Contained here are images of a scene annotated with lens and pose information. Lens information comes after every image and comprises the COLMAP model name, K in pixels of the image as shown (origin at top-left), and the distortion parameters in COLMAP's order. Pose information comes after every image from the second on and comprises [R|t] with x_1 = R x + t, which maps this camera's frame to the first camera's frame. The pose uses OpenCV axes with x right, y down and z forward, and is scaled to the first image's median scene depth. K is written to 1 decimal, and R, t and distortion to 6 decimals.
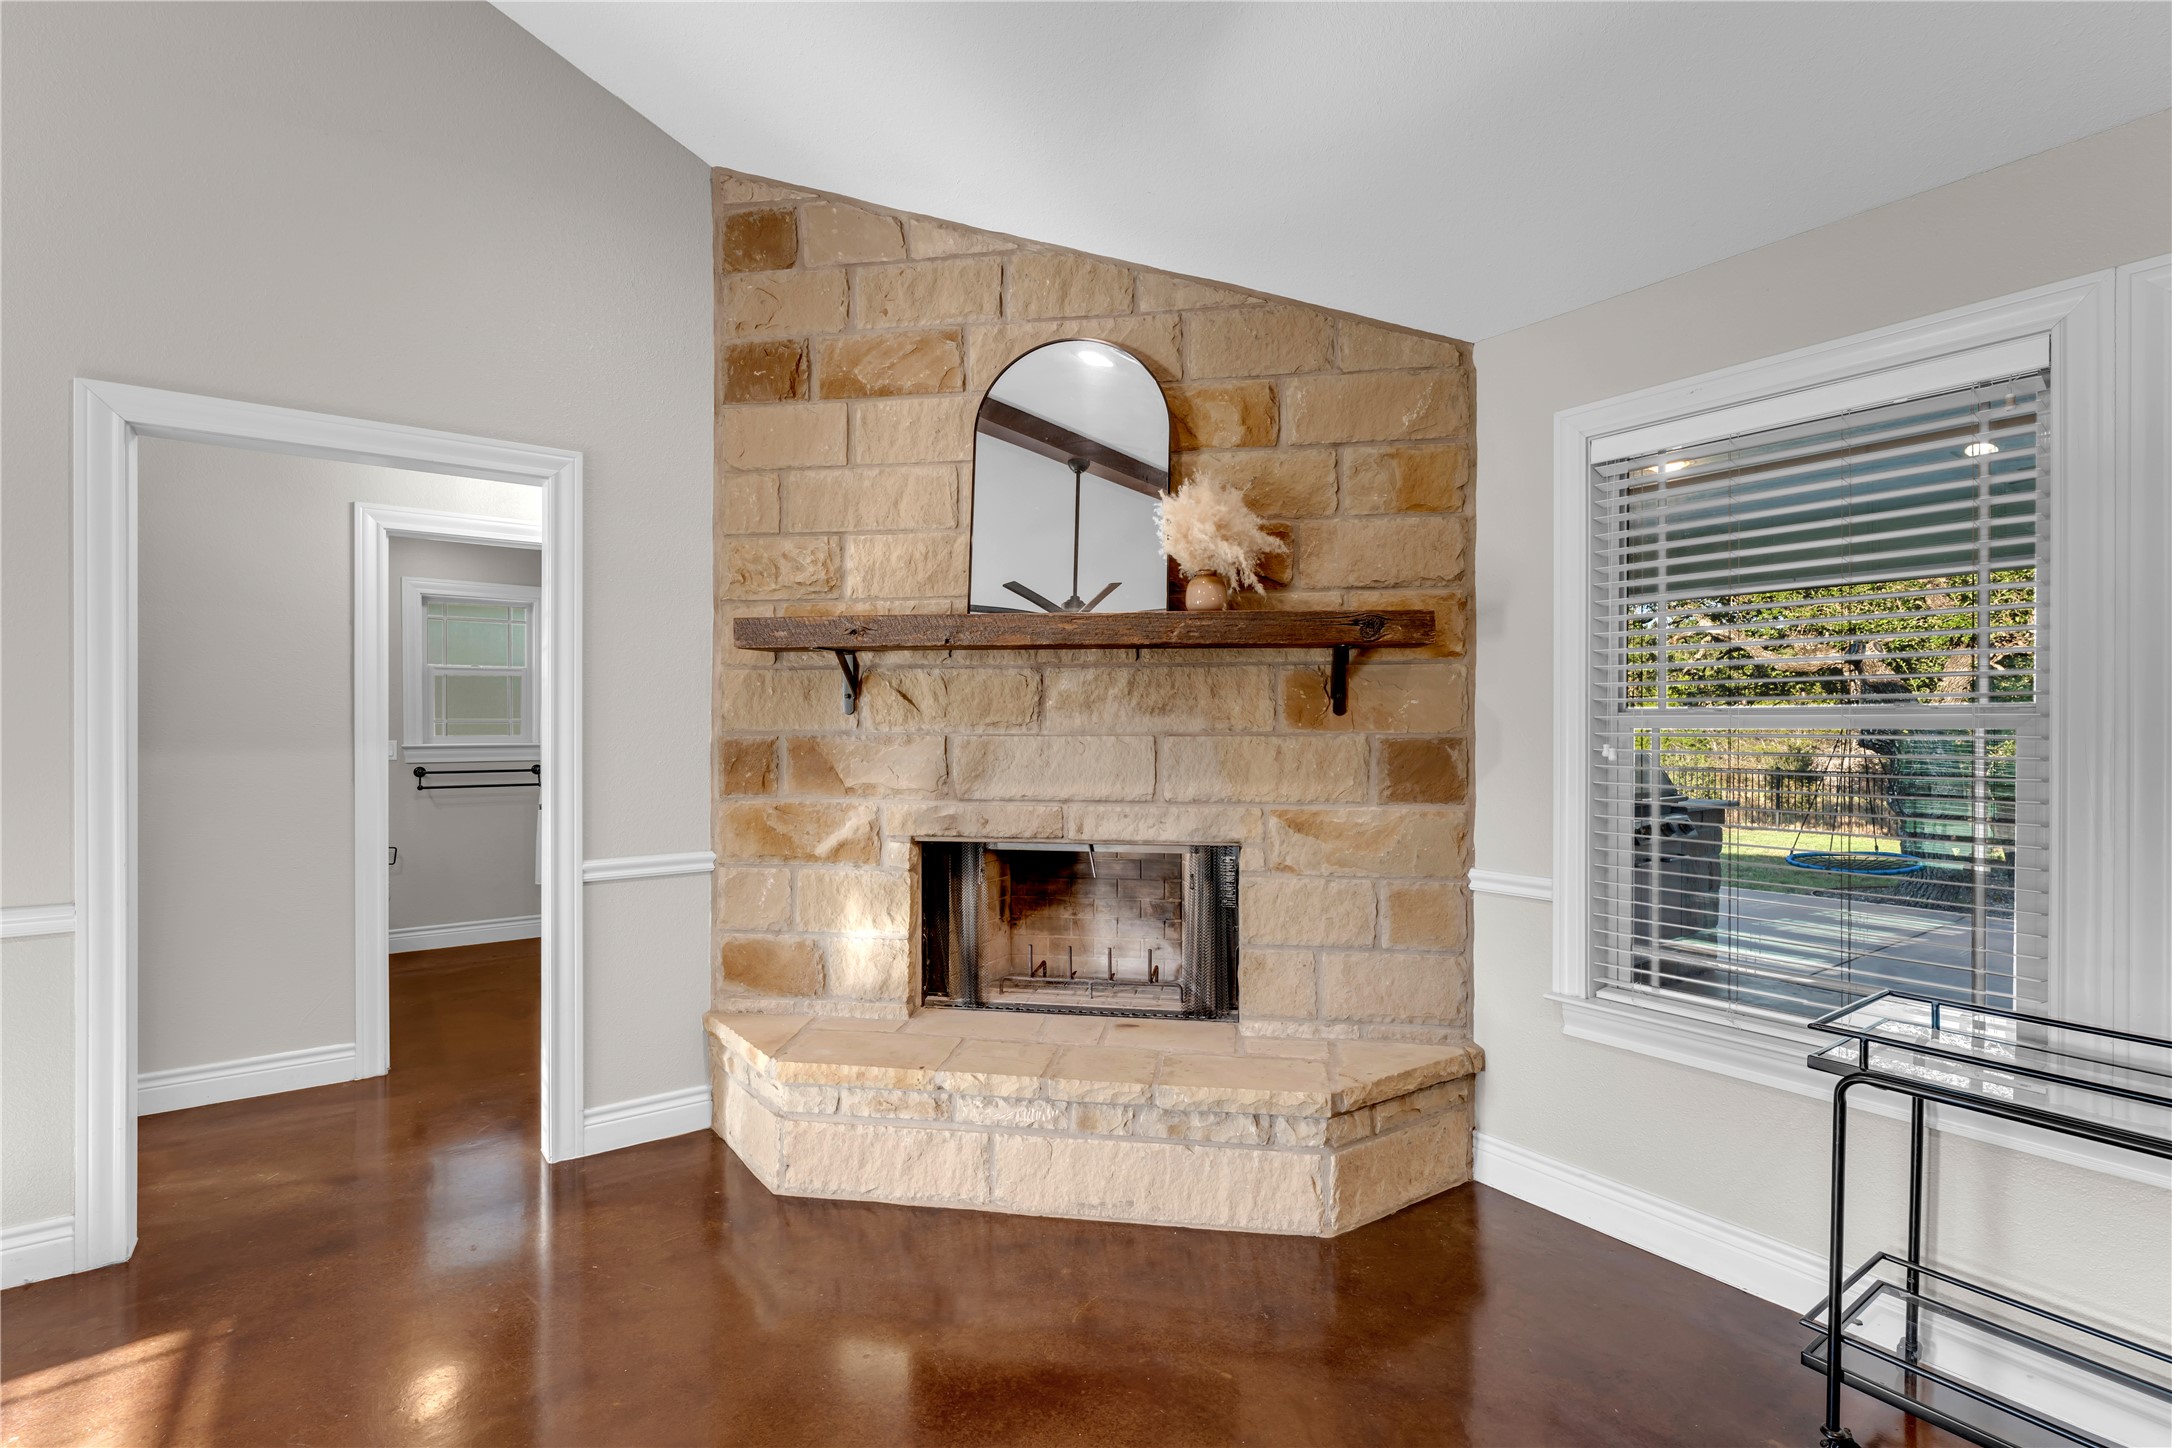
lens RADIAL K [[997.6, 0, 1093.3], [0, 997.6, 724.3], [0, 0, 1]] dist [0.002531, 0.000262]
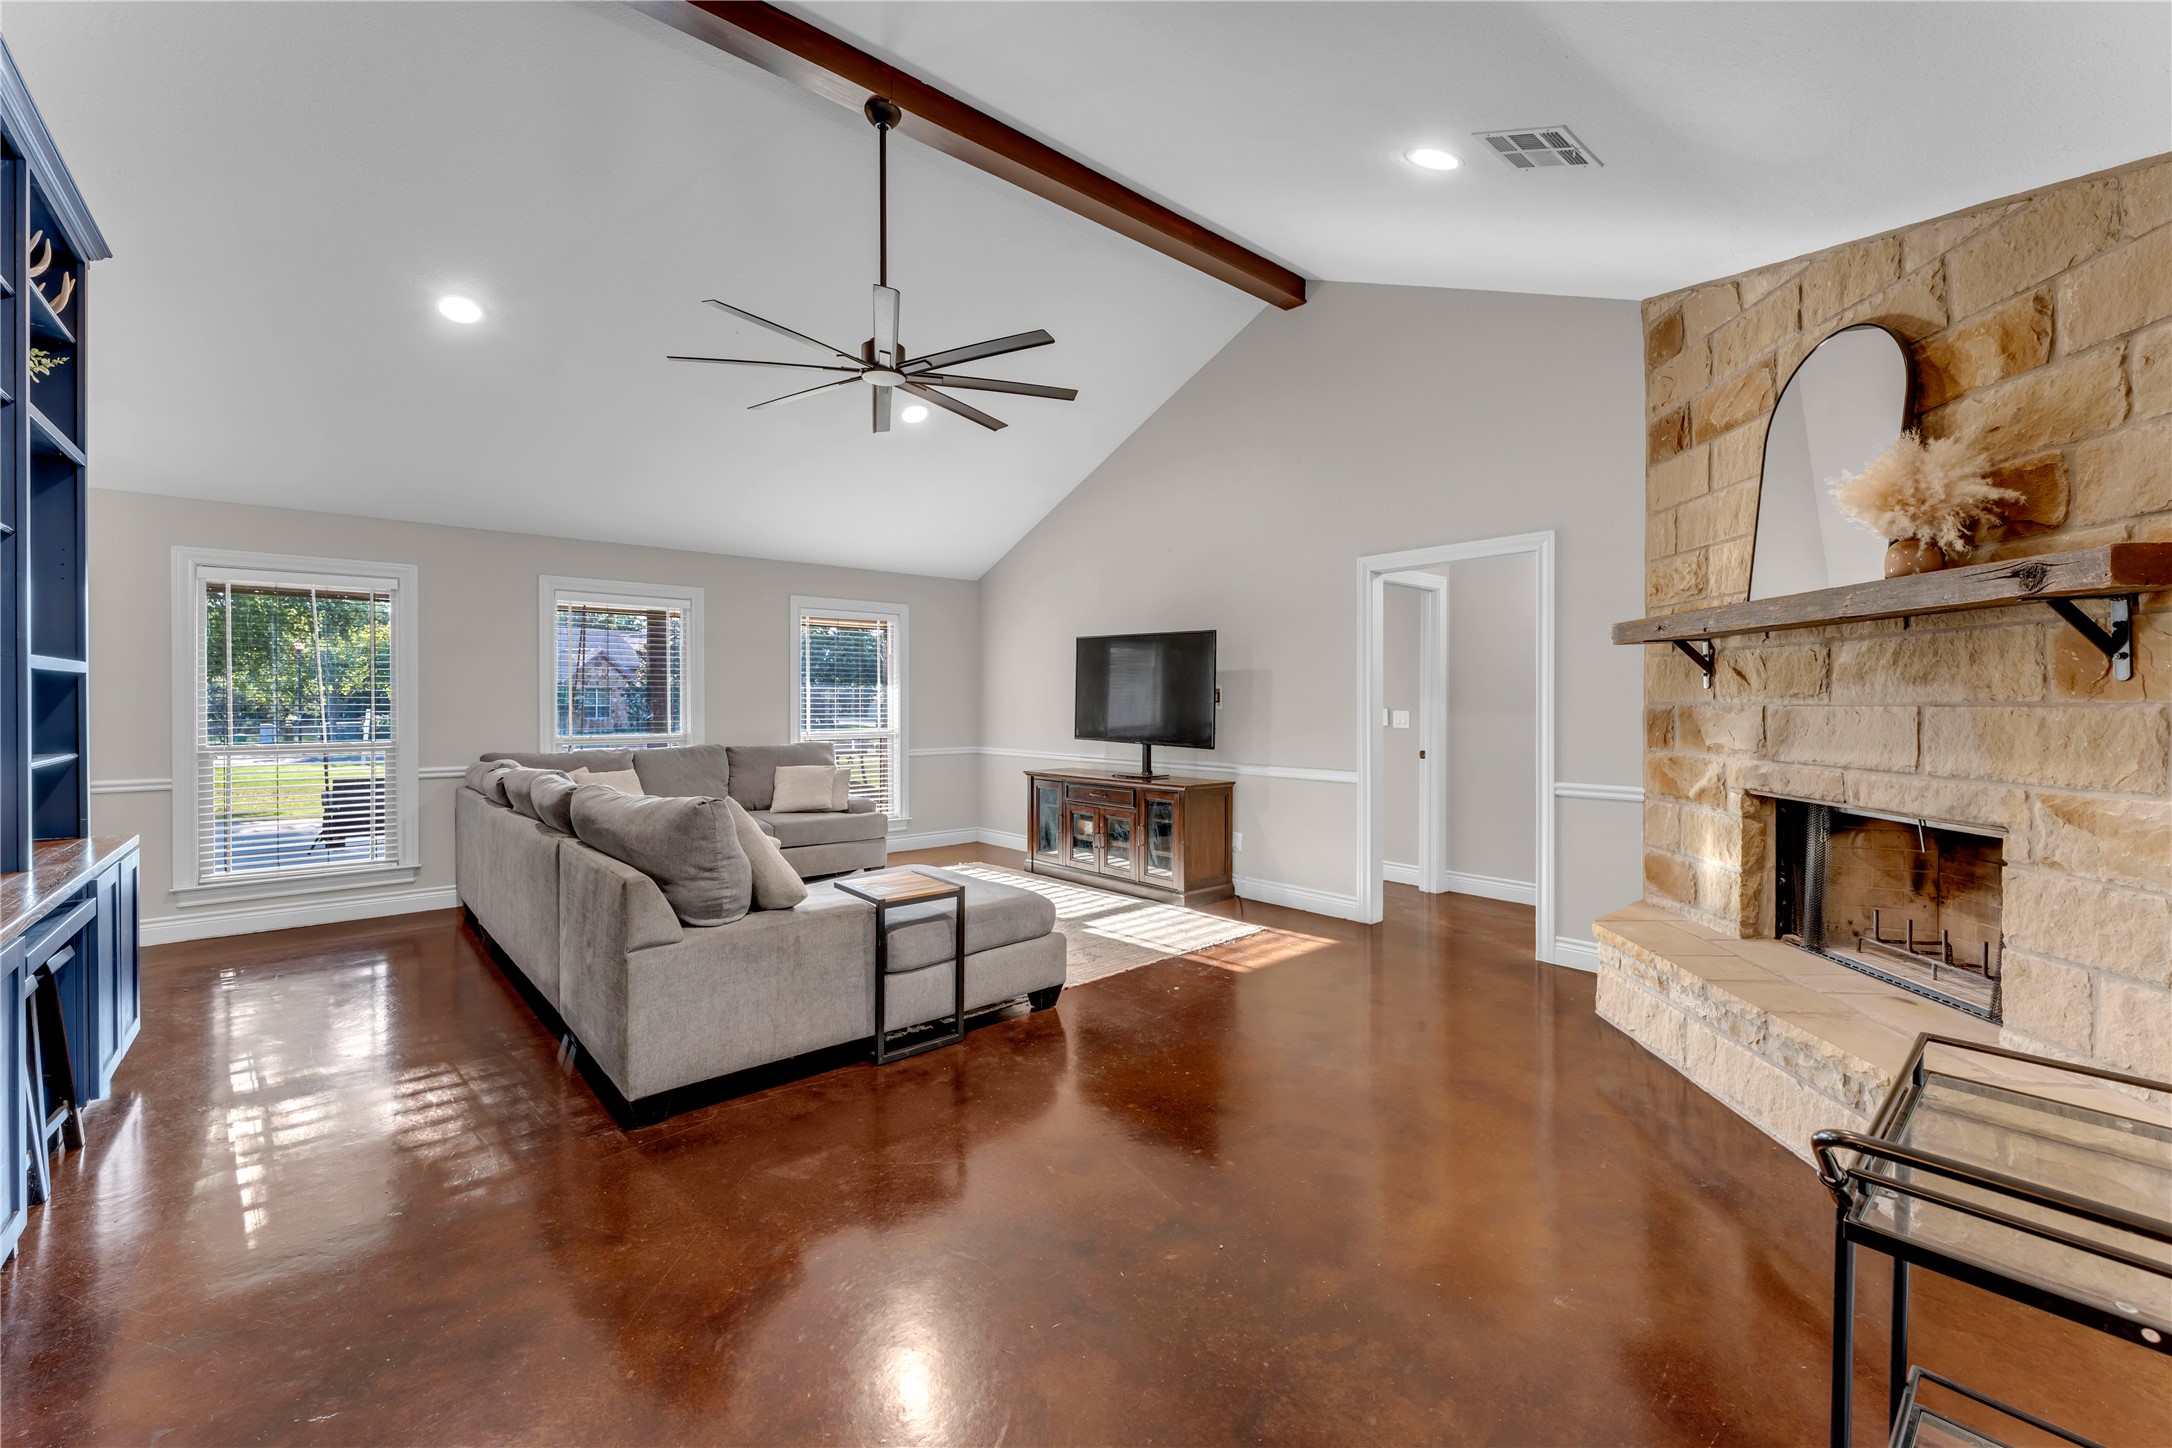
lens RADIAL K [[872.6, 0, 1090.6], [0, 872.6, 705.8], [0, 0, 1]] dist [0.002316, -0.000015]
pose [[0.087582, 0.003972, -0.996149, 0.837902], [0.000655, 0.999992, 0.004045, 0.007225], [0.996157, -0.001006, 0.087578, 0.126610]]
